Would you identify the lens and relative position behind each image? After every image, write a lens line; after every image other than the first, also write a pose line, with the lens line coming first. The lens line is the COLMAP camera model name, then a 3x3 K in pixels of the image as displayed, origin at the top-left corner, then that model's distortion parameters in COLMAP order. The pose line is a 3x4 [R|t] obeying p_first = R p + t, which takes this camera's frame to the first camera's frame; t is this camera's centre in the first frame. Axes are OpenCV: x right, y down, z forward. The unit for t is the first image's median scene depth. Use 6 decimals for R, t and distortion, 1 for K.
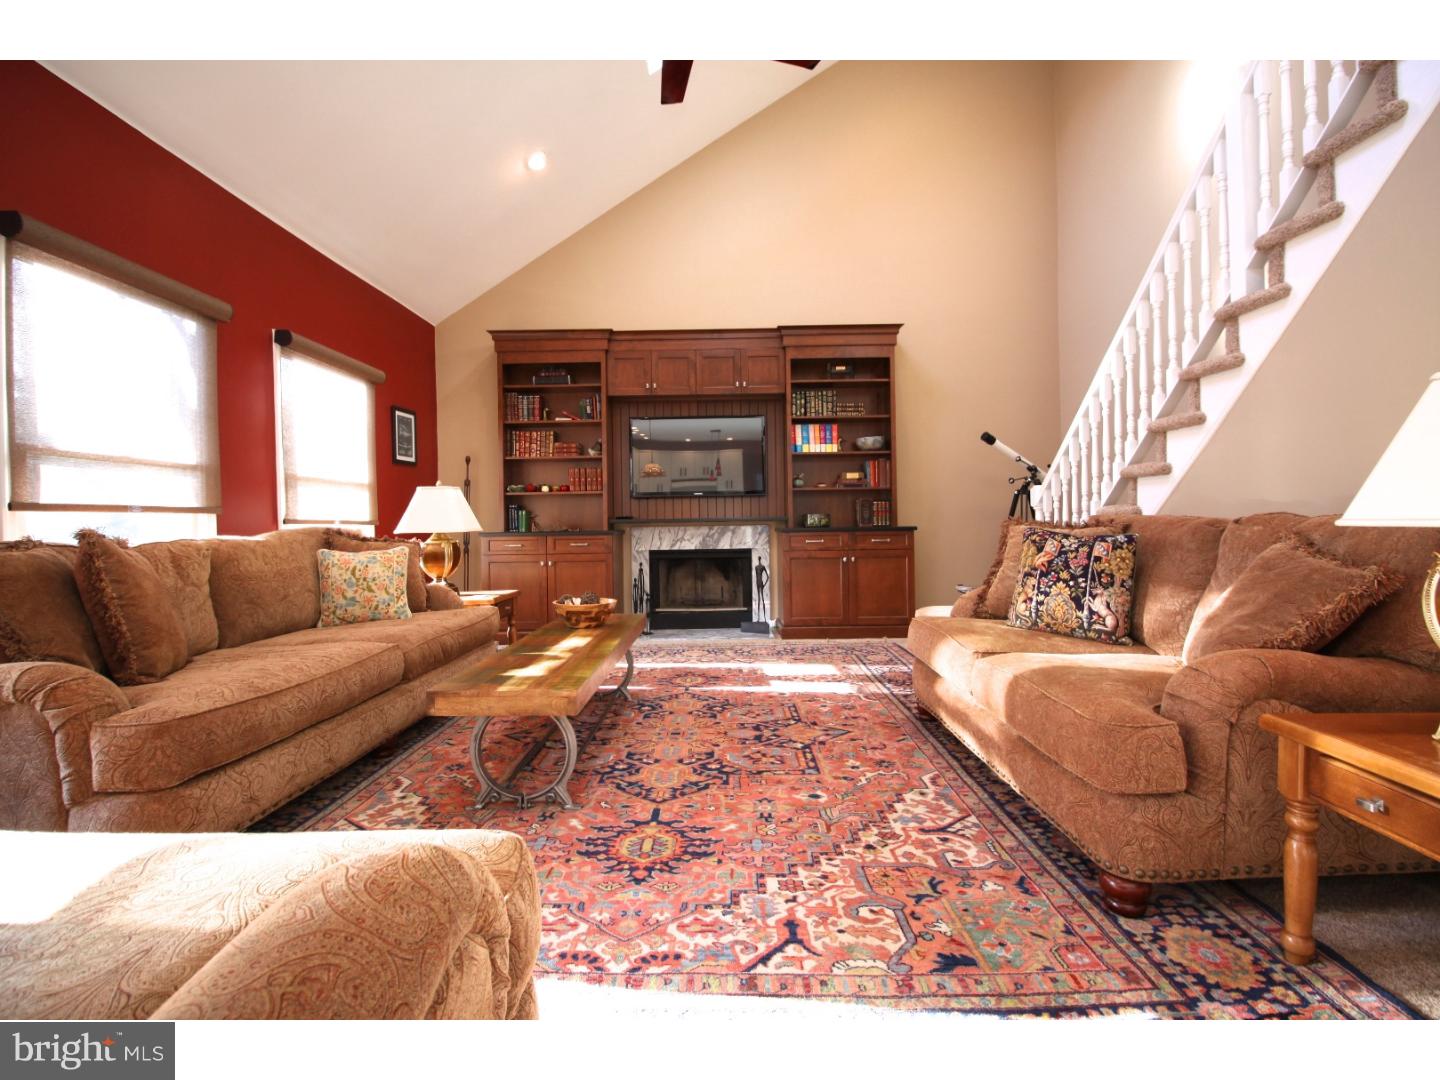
lens RADIAL K [[672.3, 0, 720.4], [0, 672.3, 525.2], [0, 0, 1]] dist [-0.000218, -0.000308]
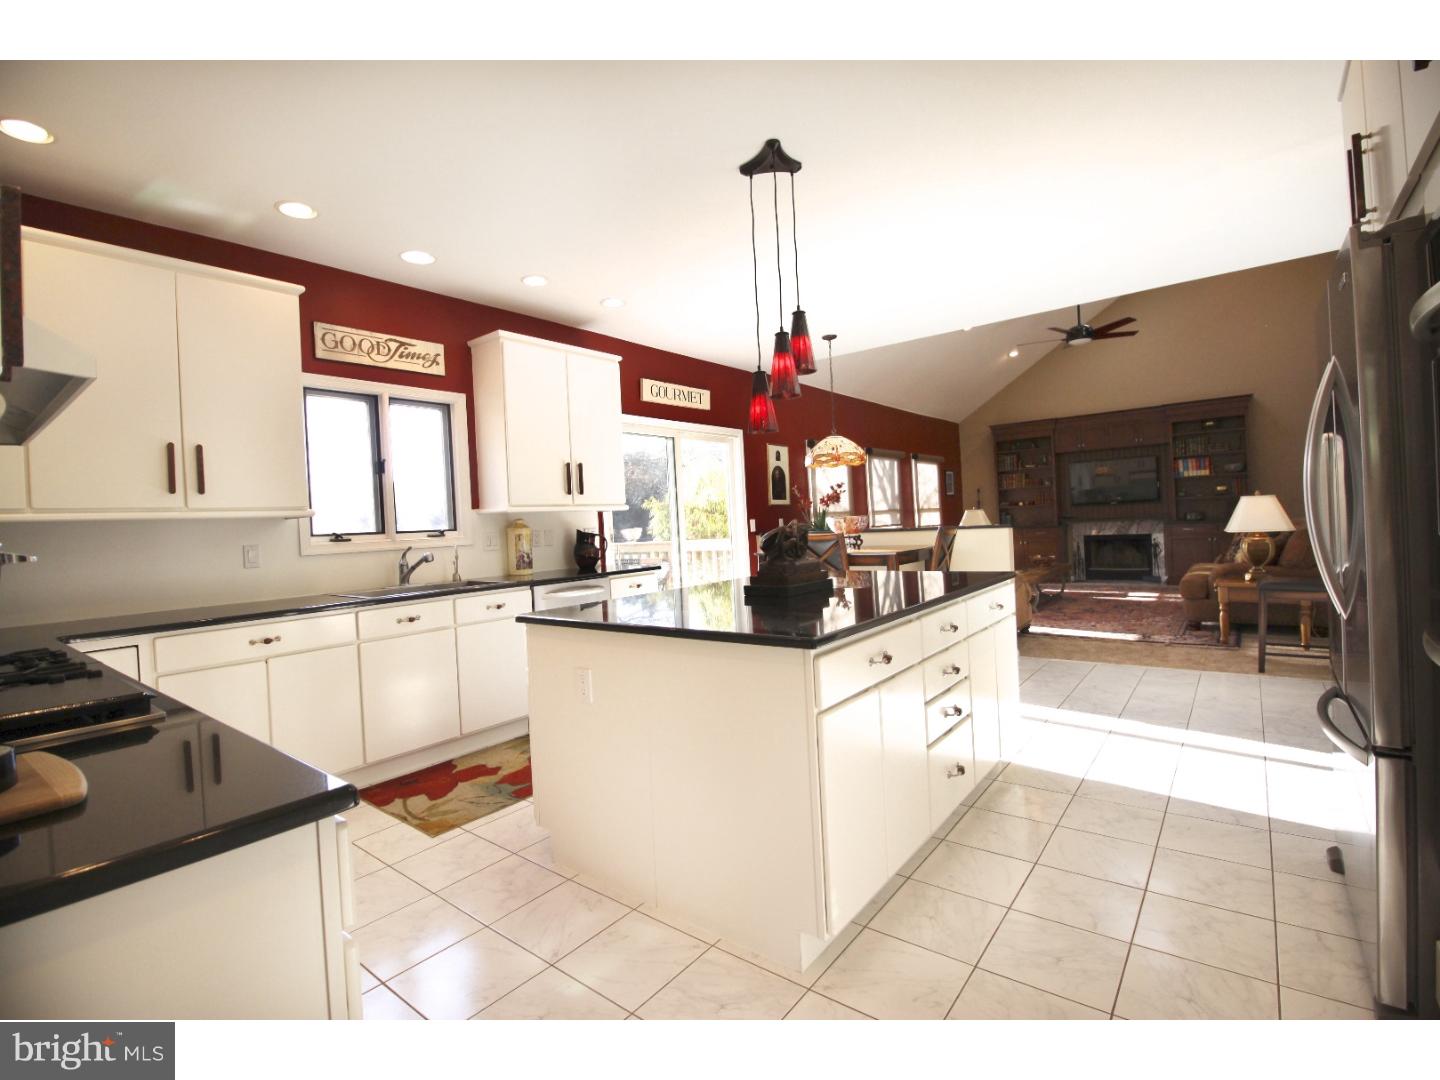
lens RADIAL K [[672.3, 0, 720.4], [0, 672.3, 525.2], [0, 0, 1]] dist [-0.000218, -0.000308]
pose [[0.790601, -0.018590, -0.612049, 0.232204], [0.035639, 0.999242, 0.015686, -0.053449], [0.611294, -0.034215, 0.790664, -1.033958]]
